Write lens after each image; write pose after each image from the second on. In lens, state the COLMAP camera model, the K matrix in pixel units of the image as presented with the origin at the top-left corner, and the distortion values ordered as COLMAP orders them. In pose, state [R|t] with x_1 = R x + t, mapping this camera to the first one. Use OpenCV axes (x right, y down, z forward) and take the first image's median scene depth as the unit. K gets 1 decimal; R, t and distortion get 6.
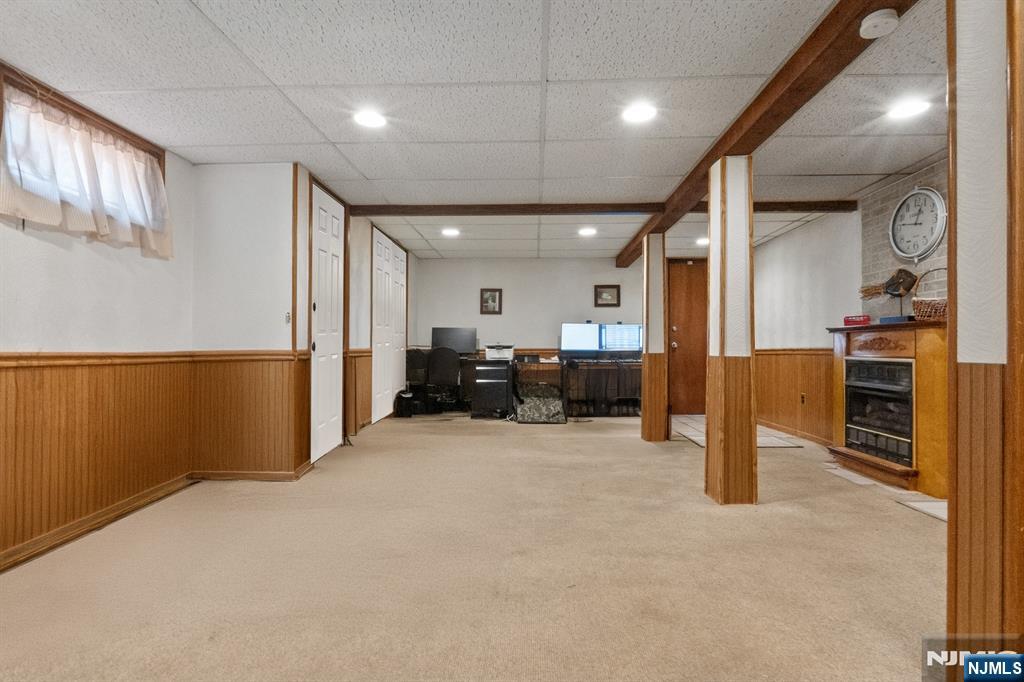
lens RADIAL K [[495.9, 0, 514.6], [0, 495.9, 348.0], [0, 0, 1]] dist [-0.002452, -0.000376]
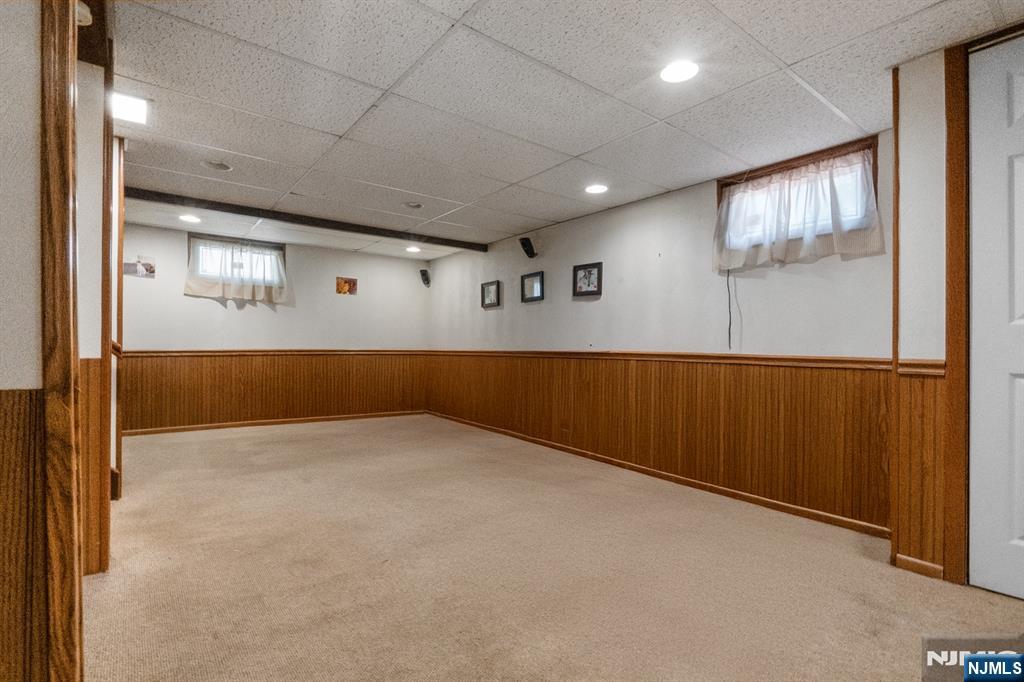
lens RADIAL K [[495.9, 0, 514.6], [0, 495.9, 348.0], [0, 0, 1]] dist [-0.002452, -0.000376]
pose [[-0.762351, -0.005749, -0.647139, 0.439440], [-0.005692, 0.999981, -0.002178, -0.003519], [0.647139, 0.002023, -0.762369, 1.446739]]
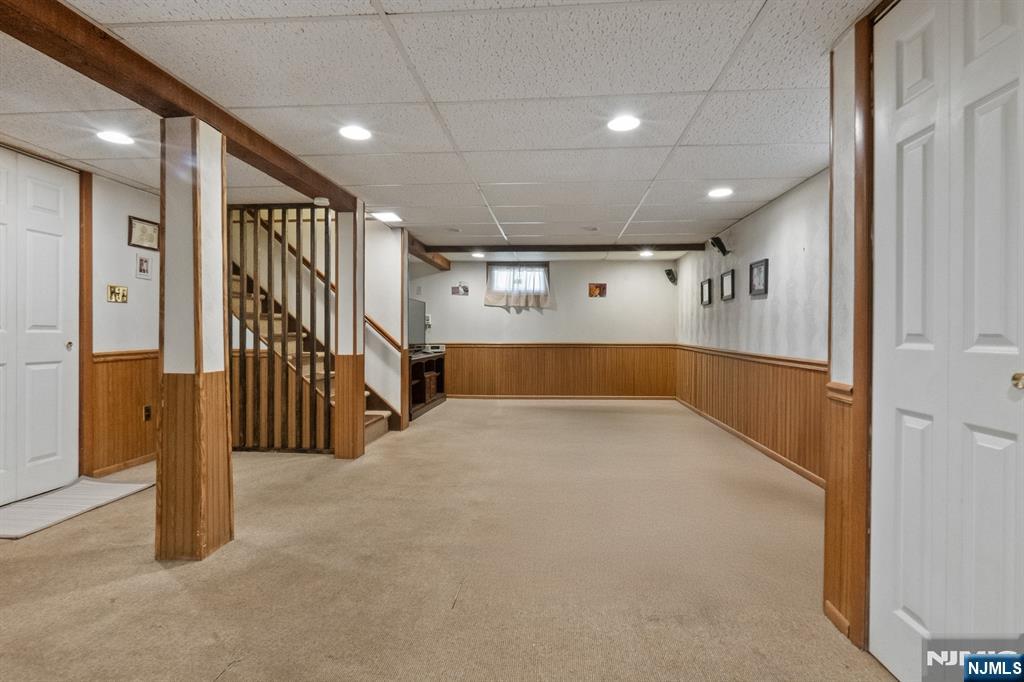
lens RADIAL K [[499.3, 0, 512.0], [0, 499.3, 341.0], [0, 0, 1]] dist [-0.001203, 0.000083]
pose [[-0.998587, -0.009152, 0.052340, -0.129515], [-0.008190, 0.999794, 0.018552, -0.058161], [-0.052499, 0.018097, -0.998457, 1.970422]]
